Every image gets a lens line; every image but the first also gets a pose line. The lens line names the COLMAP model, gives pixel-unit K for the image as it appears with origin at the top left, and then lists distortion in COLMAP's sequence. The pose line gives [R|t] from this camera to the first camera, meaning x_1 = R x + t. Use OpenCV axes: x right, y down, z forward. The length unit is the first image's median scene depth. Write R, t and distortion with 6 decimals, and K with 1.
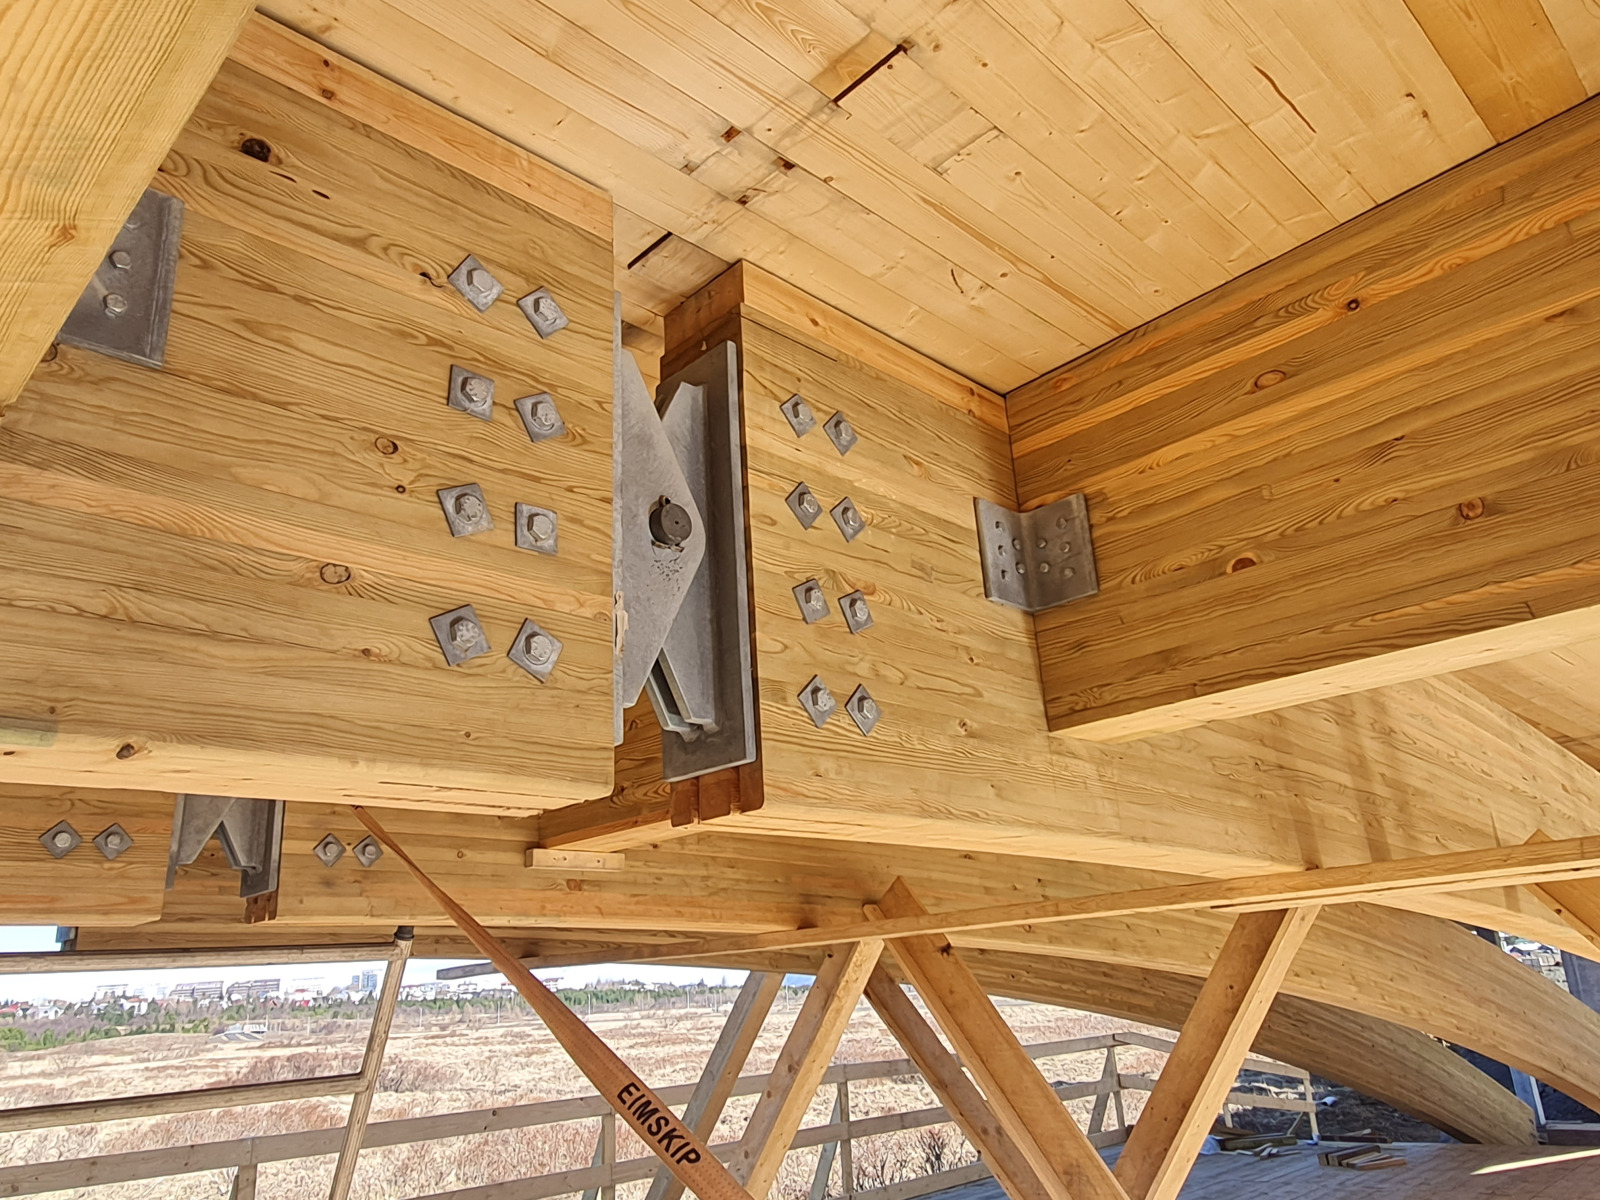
lens RADIAL K [[1162.1, 0, 800.0], [0, 1162.1, 600.0], [0, 0, 1]] dist [0.000939, 0.003711]
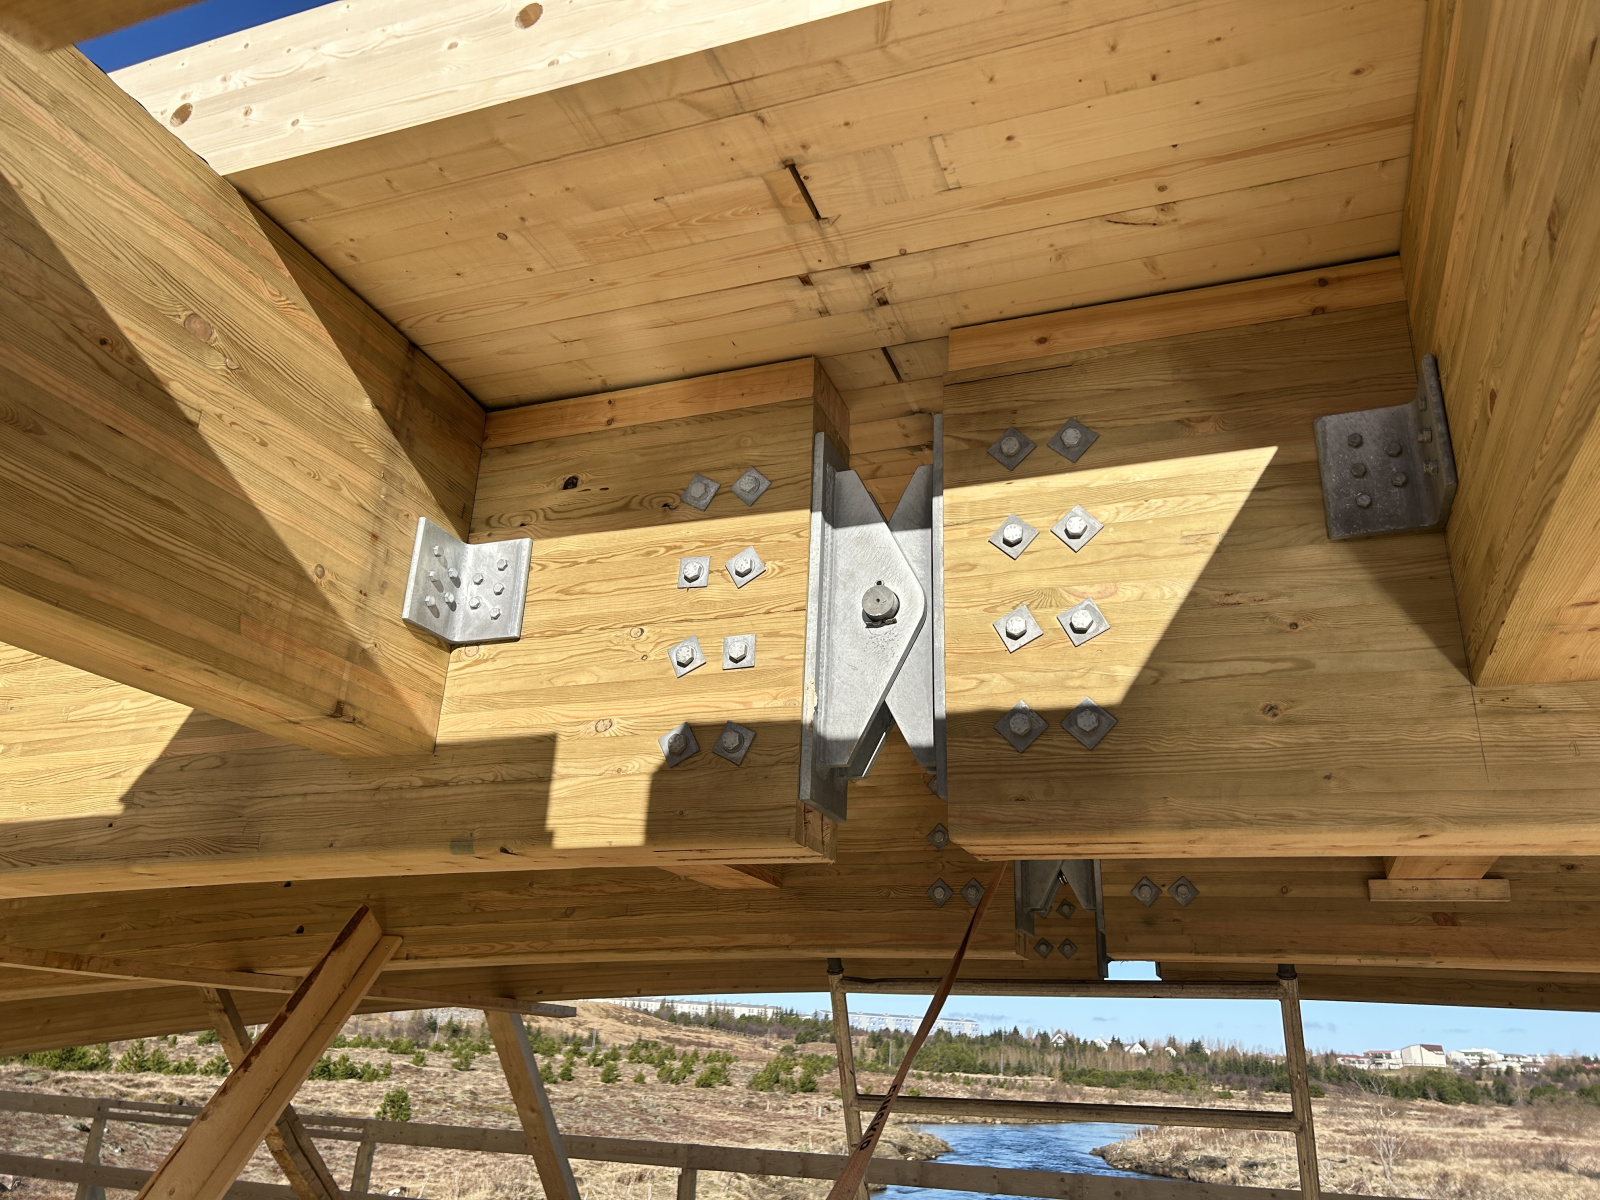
lens RADIAL K [[1206.5, 0, 800.0], [0, 1206.5, 600.0], [0, 0, 1]] dist [0.136328, -0.223220]
pose [[0.409679, -0.256360, -0.875467, 0.915970], [0.233017, 0.957271, -0.171273, 0.121006], [0.881967, -0.133832, 0.451910, 0.372324]]
